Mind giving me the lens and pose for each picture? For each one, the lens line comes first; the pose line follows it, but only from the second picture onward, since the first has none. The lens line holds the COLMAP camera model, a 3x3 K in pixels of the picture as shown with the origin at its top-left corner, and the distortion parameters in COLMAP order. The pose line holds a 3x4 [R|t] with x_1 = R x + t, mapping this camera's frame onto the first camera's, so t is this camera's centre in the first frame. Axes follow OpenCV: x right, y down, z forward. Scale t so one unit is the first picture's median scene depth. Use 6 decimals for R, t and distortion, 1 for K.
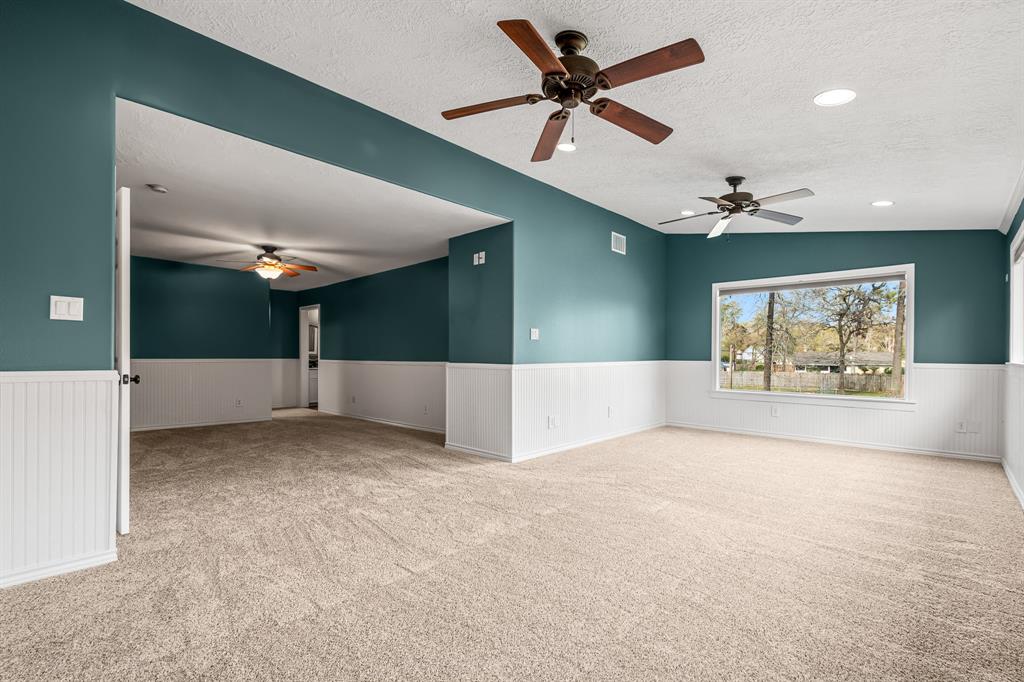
lens RADIAL K [[459.1, 0, 523.0], [0, 459.1, 350.6], [0, 0, 1]] dist [0.002425, 0.000517]
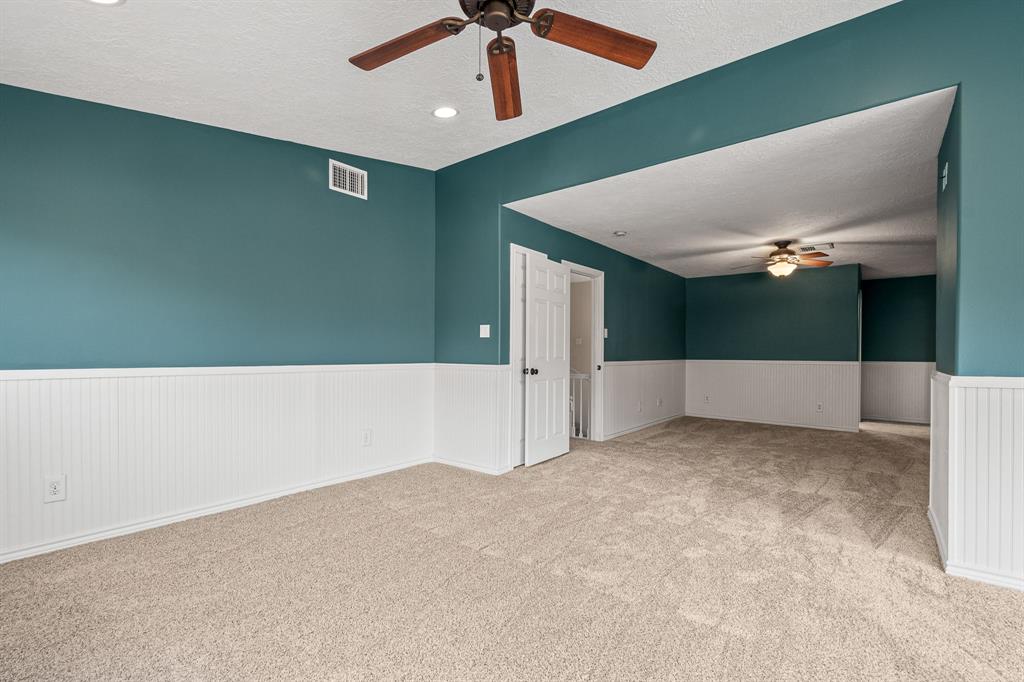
lens RADIAL K [[459.1, 0, 518.3], [0, 459.1, 348.8], [0, 0, 1]] dist [0.002425, 0.000517]
pose [[0.078810, -0.016257, -0.996757, 0.459451], [0.007043, 0.999851, -0.015750, 0.005928], [0.996865, -0.005779, 0.078912, 0.517854]]
